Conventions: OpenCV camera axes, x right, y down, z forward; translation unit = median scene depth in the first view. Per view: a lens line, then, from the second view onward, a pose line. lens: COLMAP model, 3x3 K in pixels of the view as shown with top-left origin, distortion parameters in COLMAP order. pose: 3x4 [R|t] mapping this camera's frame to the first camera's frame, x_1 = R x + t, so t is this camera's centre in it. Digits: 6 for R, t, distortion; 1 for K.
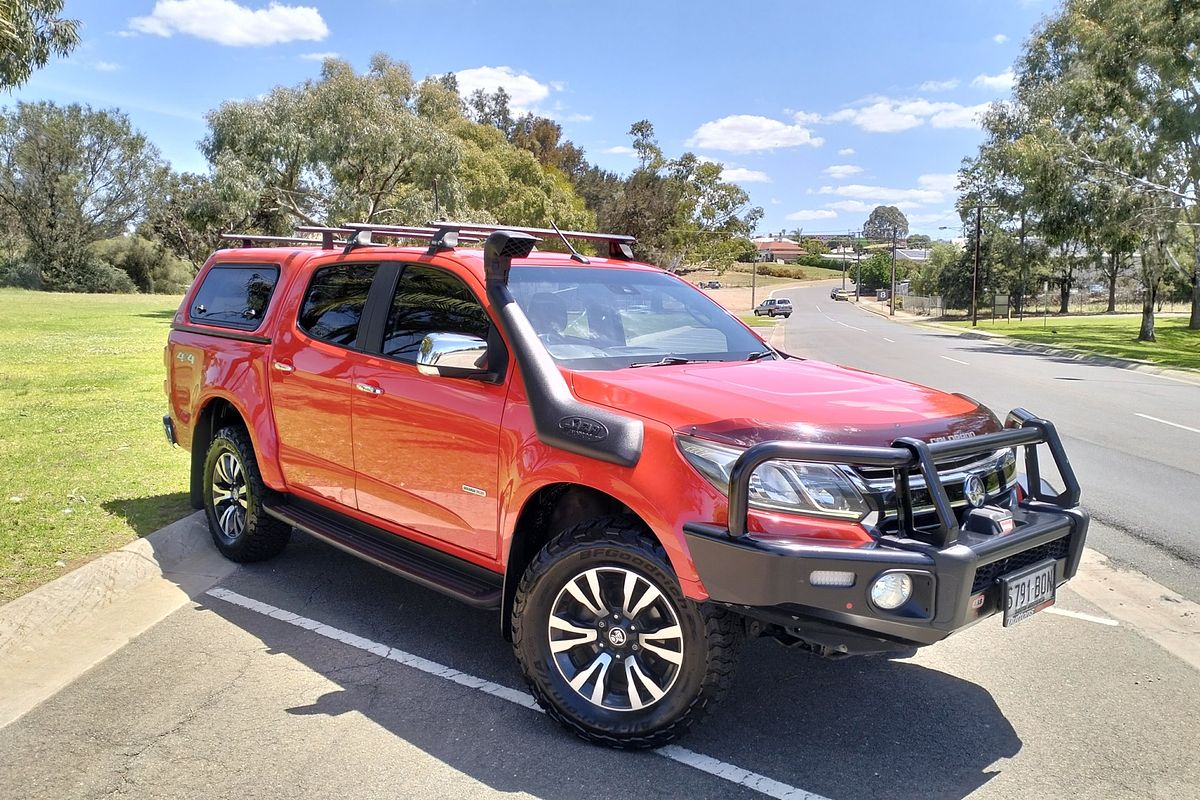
lens RADIAL K [[968.8, 0, 600.0], [0, 968.8, 400.0], [0, 0, 1]] dist [0.055085, -0.120954]
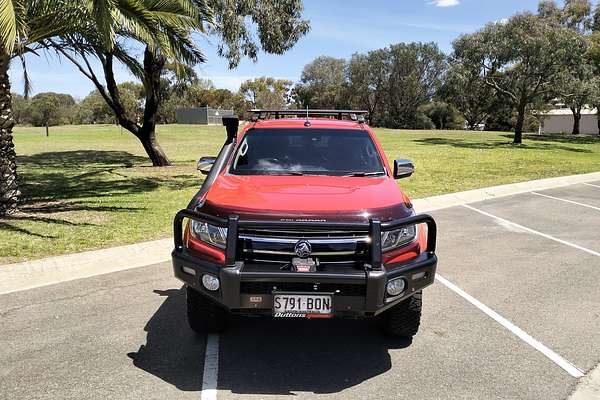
lens RADIAL K [[503.3, 0, 314.6], [0, 503.3, 199.2], [0, 0, 1]] dist [-0.001519, -0.005947]
pose [[0.718334, 0.089412, -0.689929, 0.145891], [-0.066397, 0.995991, 0.059945, -0.009032], [0.692523, 0.002749, 0.721391, 0.039875]]
